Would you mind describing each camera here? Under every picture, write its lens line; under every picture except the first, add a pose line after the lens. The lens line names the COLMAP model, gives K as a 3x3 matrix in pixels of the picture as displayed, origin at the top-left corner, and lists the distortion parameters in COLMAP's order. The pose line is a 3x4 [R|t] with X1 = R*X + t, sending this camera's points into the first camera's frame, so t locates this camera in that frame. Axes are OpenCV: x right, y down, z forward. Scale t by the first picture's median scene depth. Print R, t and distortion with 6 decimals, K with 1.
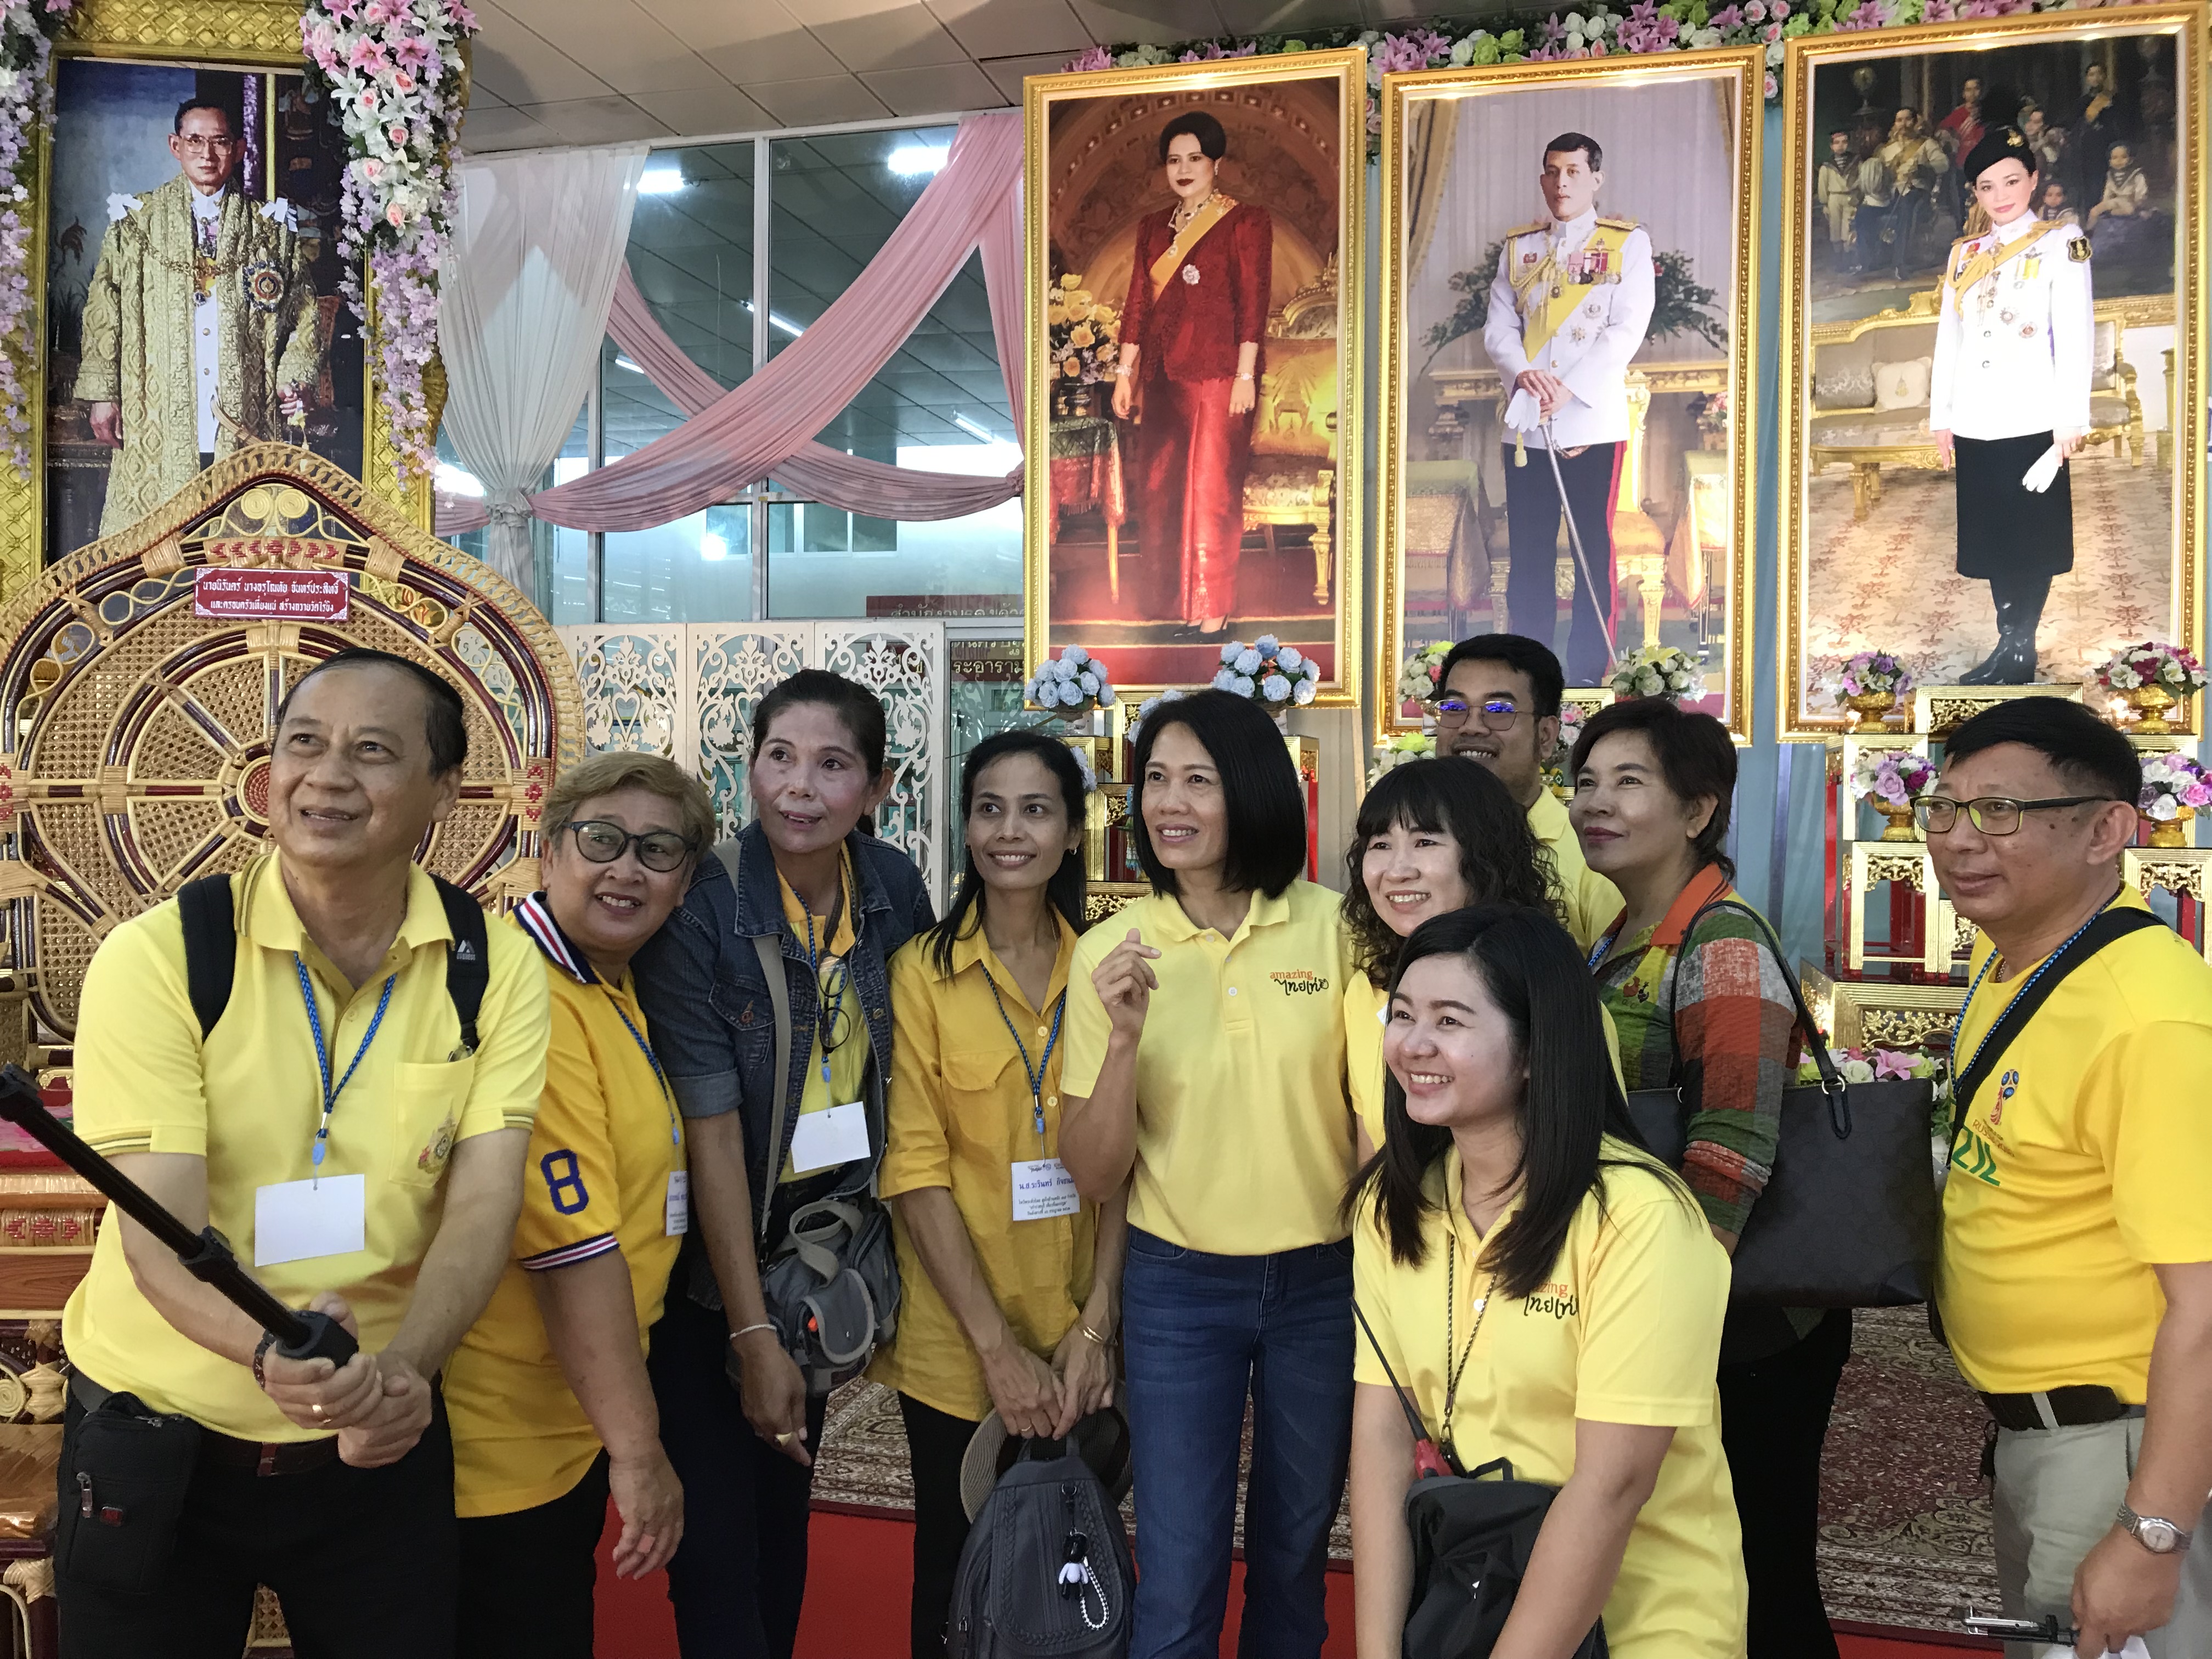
lens RADIAL K [[1848.6, 0, 1109.6], [0, 1848.6, 813.6], [0, 0, 1]] dist [0.007930, 0.022447]
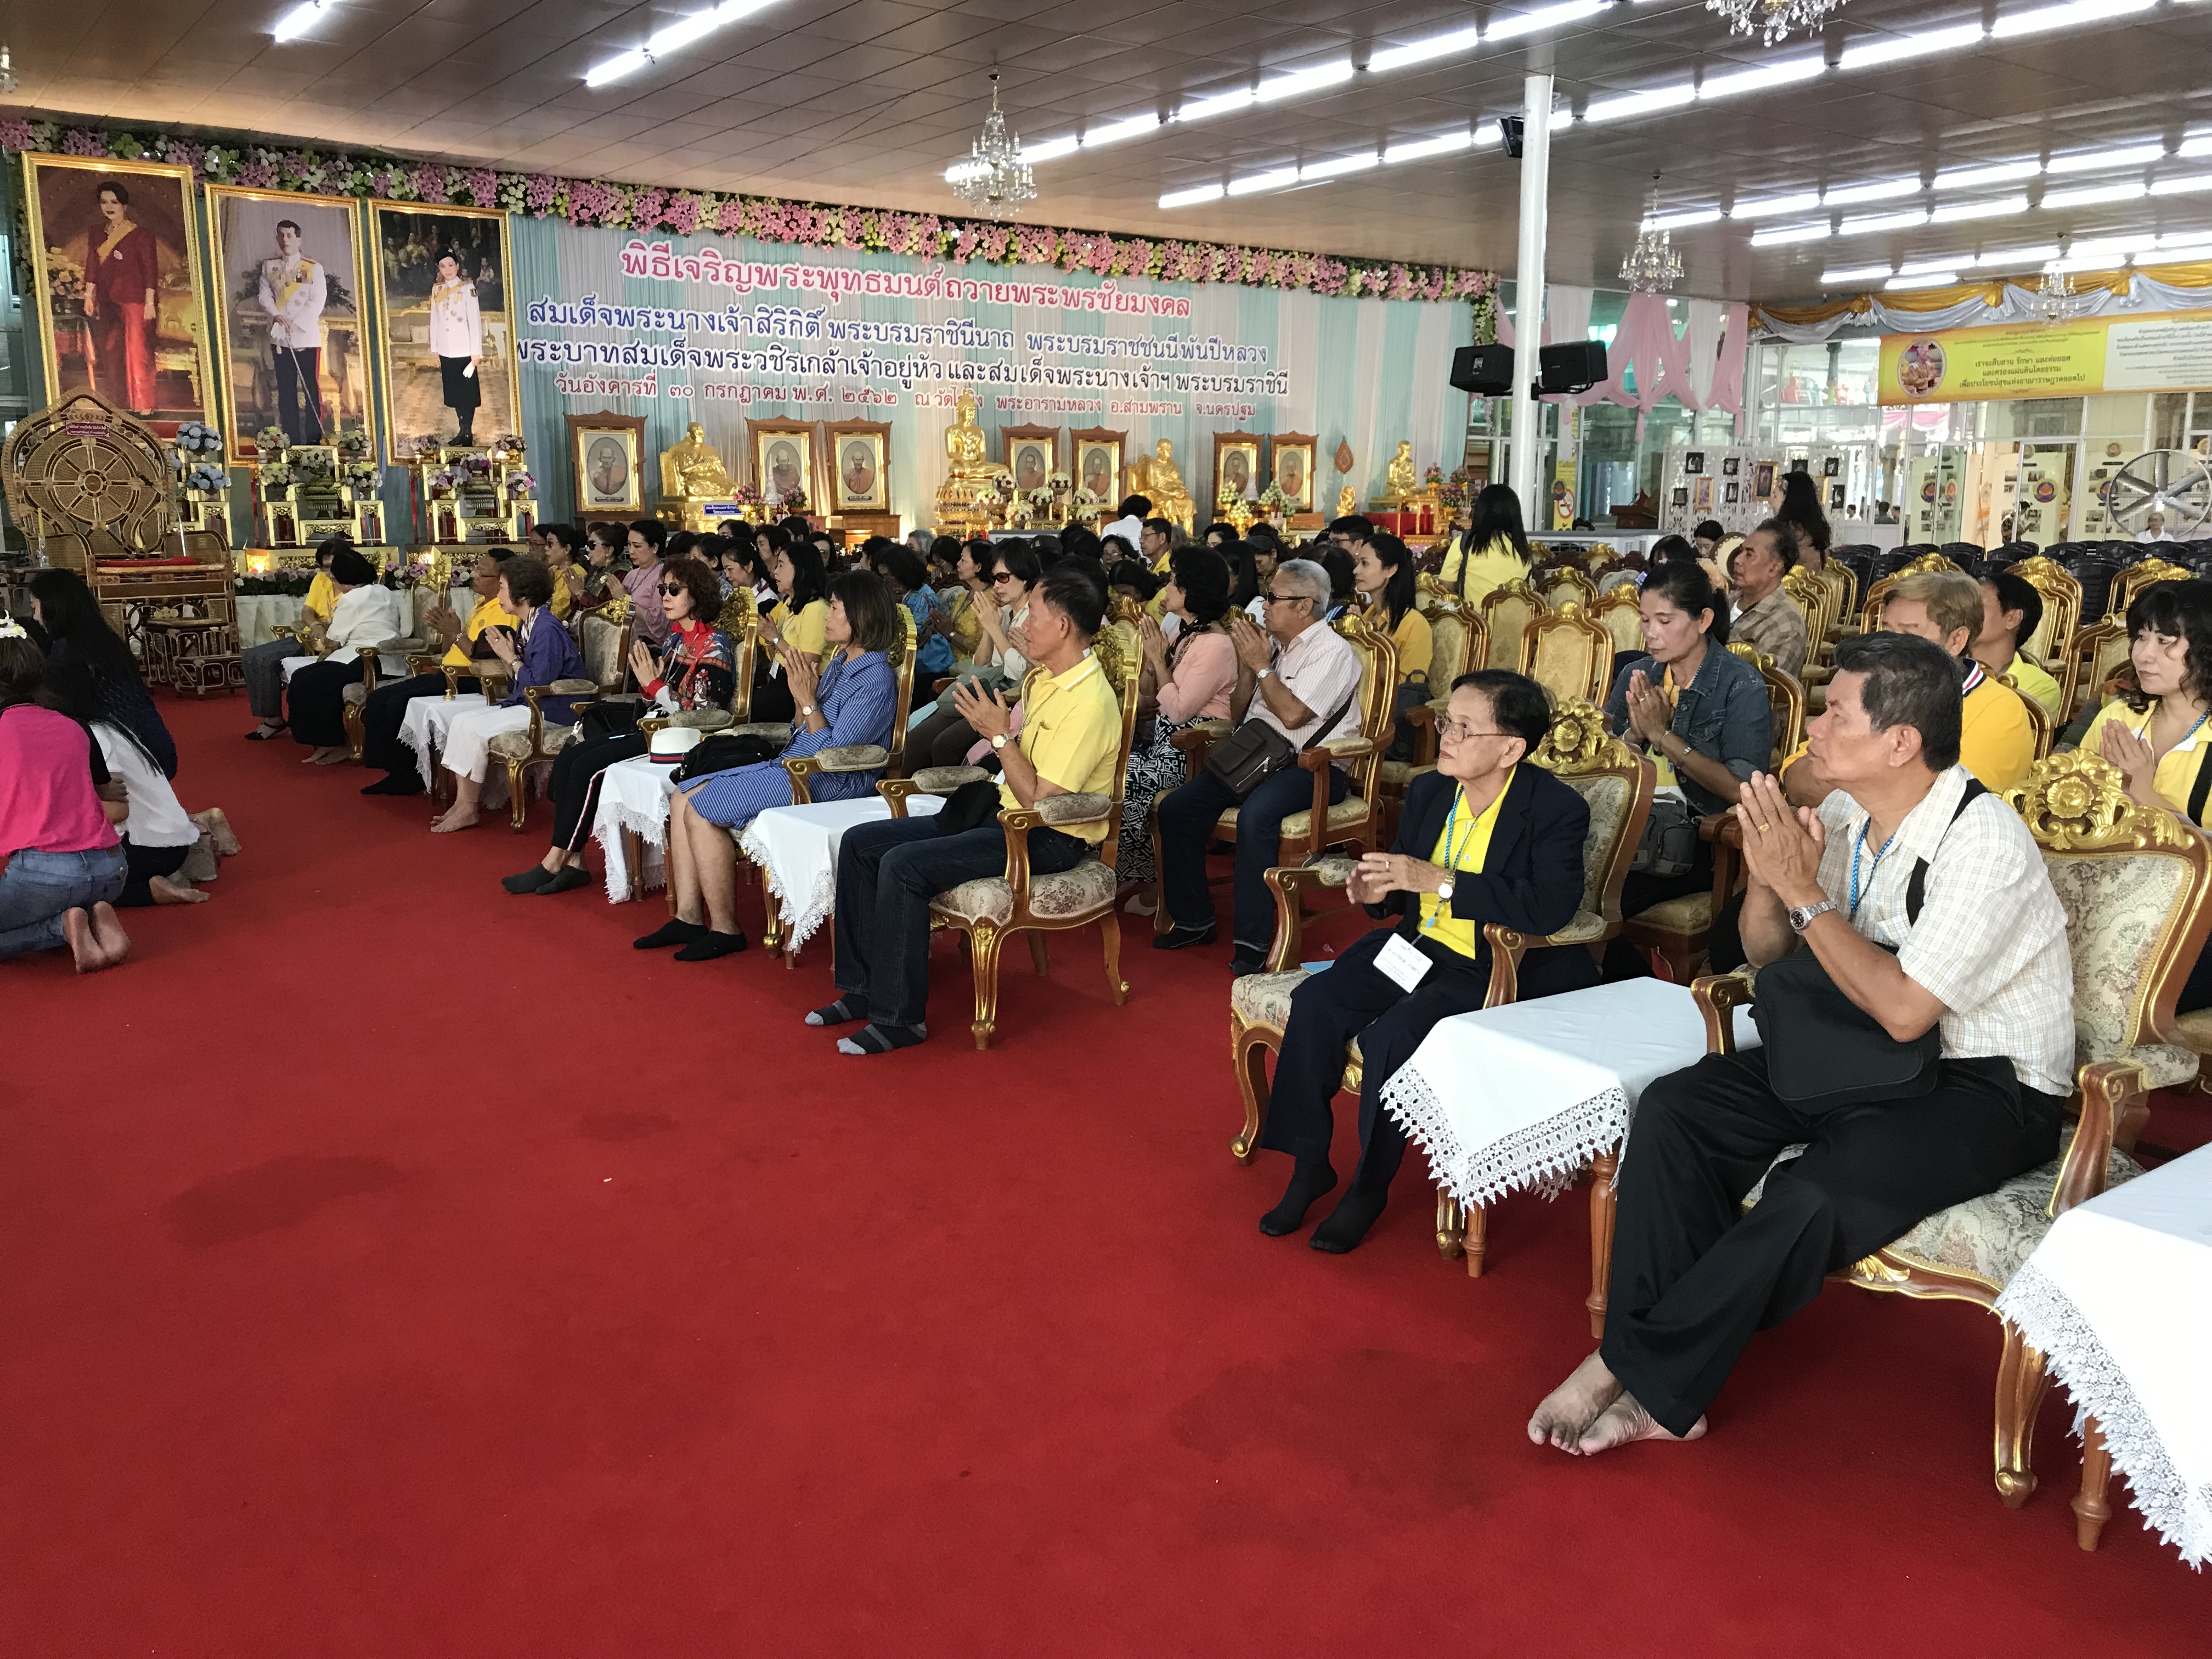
lens RADIAL K [[1848.6, 0, 1104.1], [0, 1848.6, 823.2], [0, 0, 1]] dist [0.007930, 0.022447]
pose [[0.637712, -0.144367, 0.756625, -1.087129], [0.016313, 0.984590, 0.174114, 0.022395], [-0.770102, -0.098692, 0.630240, -1.557104]]
